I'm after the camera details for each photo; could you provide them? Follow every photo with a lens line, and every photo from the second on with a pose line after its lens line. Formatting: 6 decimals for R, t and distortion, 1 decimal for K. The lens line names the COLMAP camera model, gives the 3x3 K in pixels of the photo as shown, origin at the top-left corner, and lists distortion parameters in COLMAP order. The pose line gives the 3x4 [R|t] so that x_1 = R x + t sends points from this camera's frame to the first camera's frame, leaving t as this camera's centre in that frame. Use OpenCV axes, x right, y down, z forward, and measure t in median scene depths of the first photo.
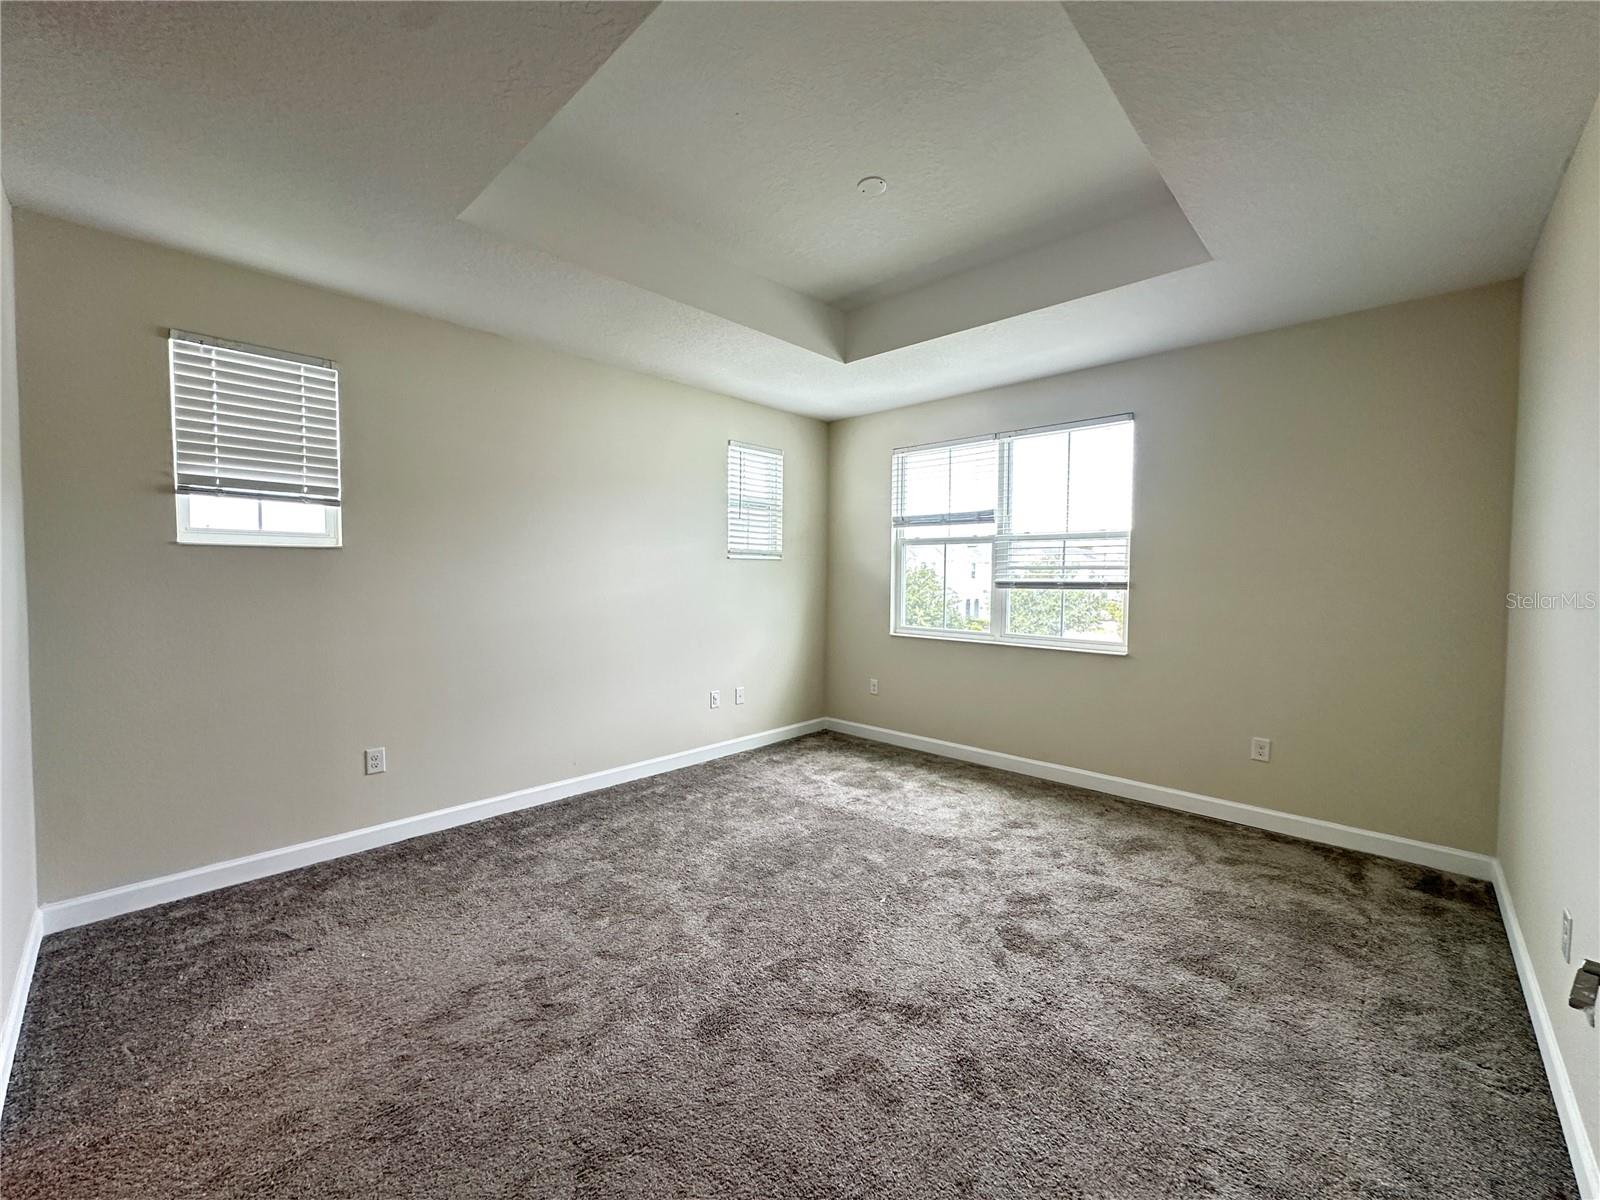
lens RADIAL K [[639.5, 0, 800.0], [0, 639.5, 600.0], [0, 0, 1]] dist [-0.002756, 0.000220]
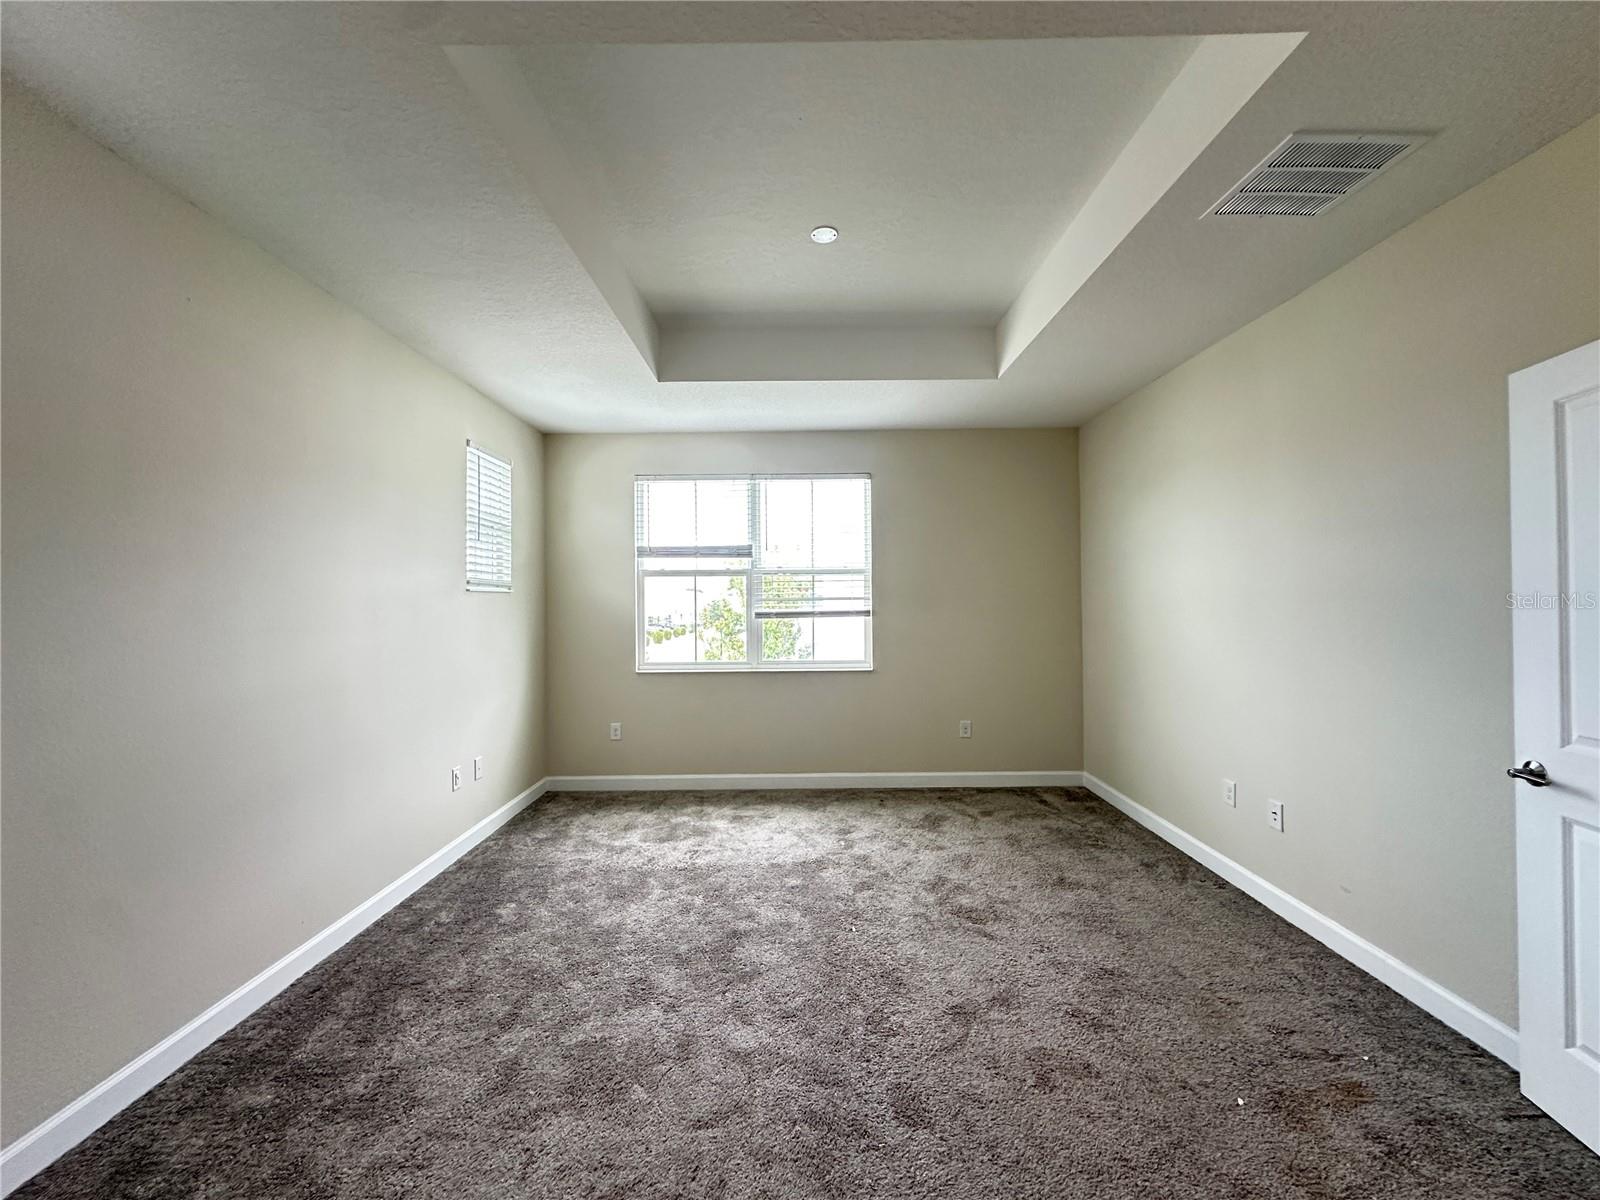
lens RADIAL K [[639.5, 0, 800.0], [0, 639.5, 600.0], [0, 0, 1]] dist [-0.002756, 0.000220]
pose [[0.727103, -0.011295, 0.686435, -0.415388], [0.043425, 0.998619, -0.029566, -0.016698], [-0.685154, 0.051306, 0.726590, 0.197871]]
